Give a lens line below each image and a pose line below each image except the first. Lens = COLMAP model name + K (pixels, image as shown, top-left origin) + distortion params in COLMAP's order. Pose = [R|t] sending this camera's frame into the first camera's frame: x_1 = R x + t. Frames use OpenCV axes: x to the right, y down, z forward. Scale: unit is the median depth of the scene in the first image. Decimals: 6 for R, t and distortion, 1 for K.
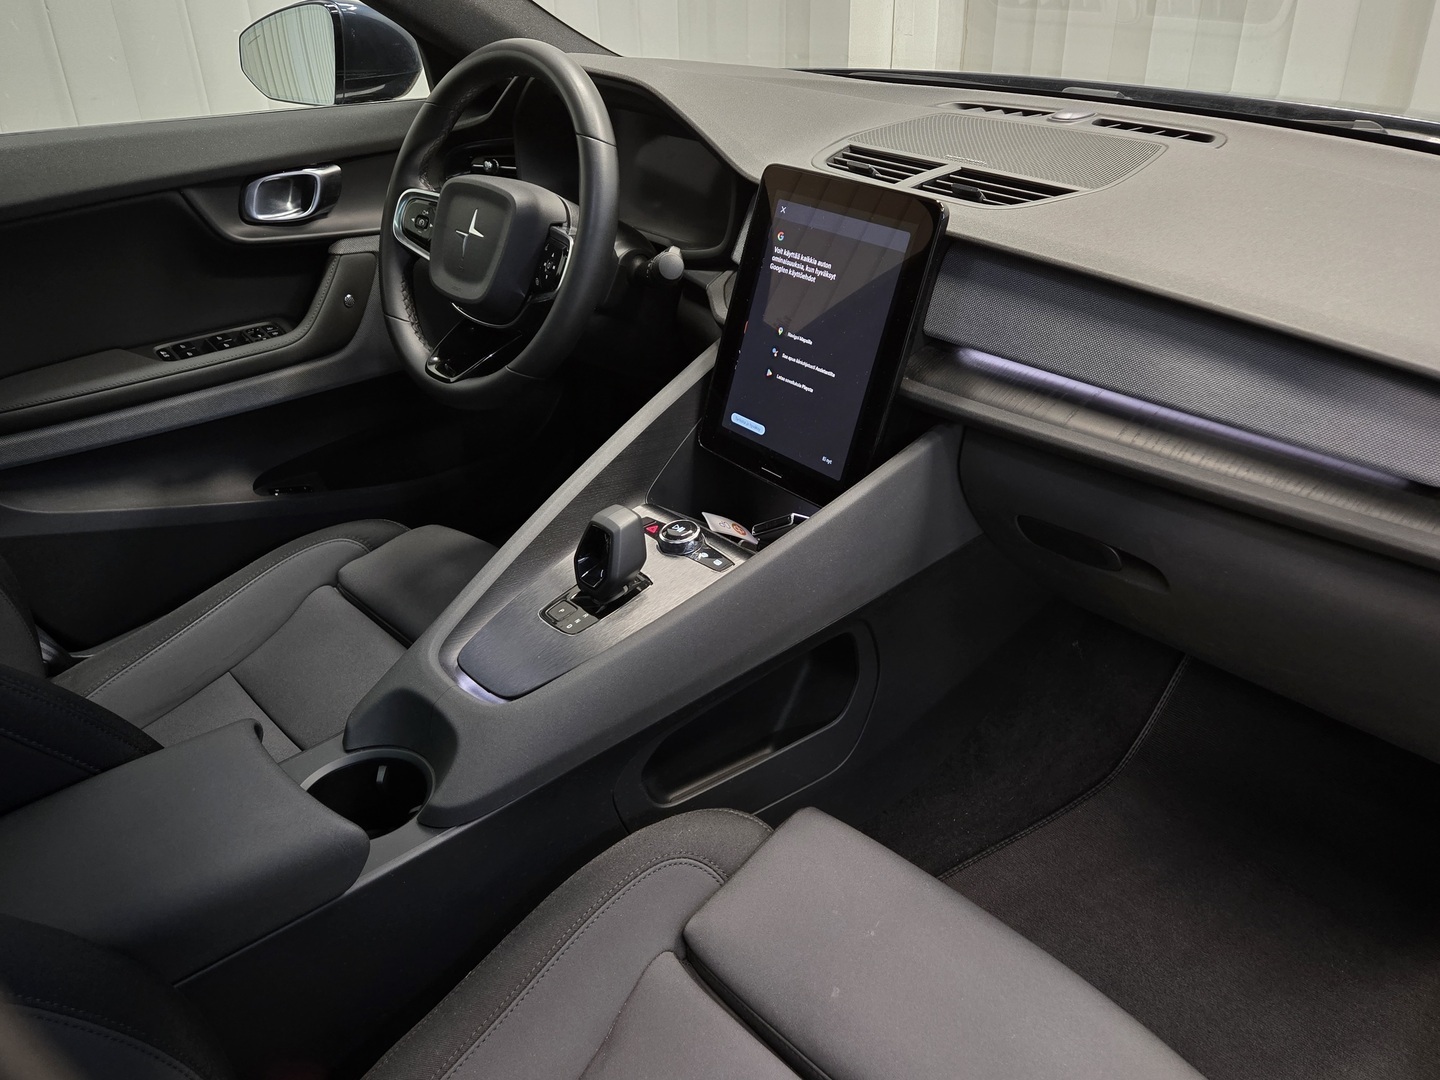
lens RADIAL K [[1064.8, 0, 722.9], [0, 1064.8, 521.3], [0, 0, 1]] dist [0.058683, -0.002156]
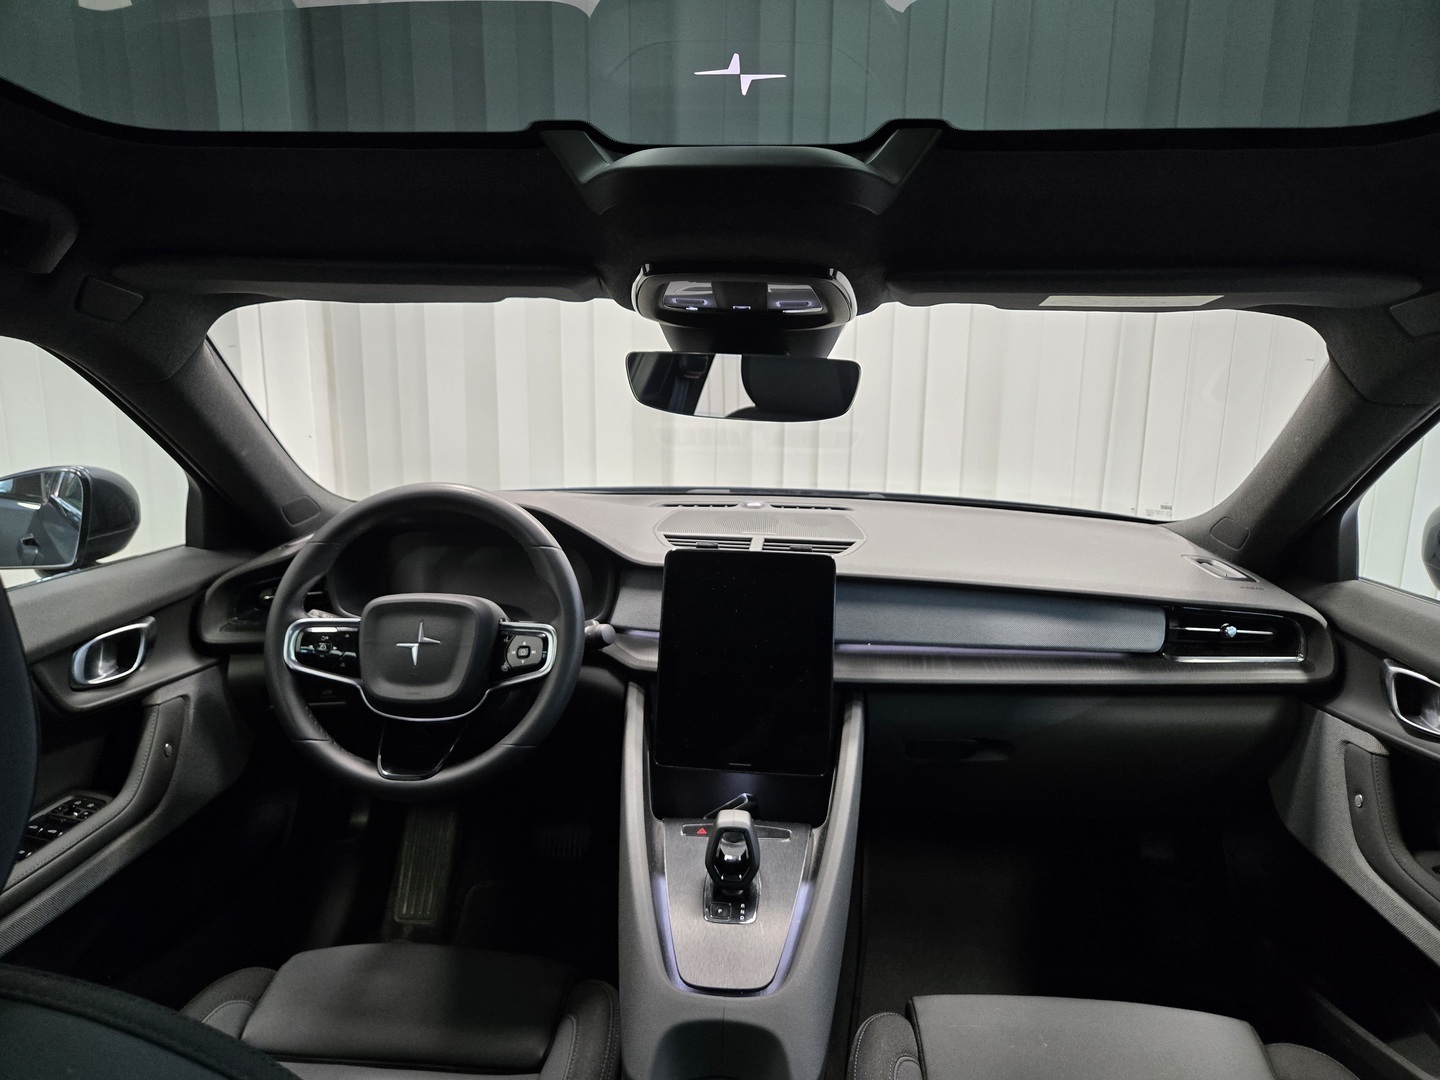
lens RADIAL K [[1064.8, 0, 722.9], [0, 1064.8, 521.3], [0, 0, 1]] dist [0.058683, -0.002156]
pose [[0.740862, -0.107475, 0.663002, -0.647238], [0.309947, 0.930433, -0.195519, -0.056104], [-0.595866, 0.350348, 0.722634, -0.070330]]
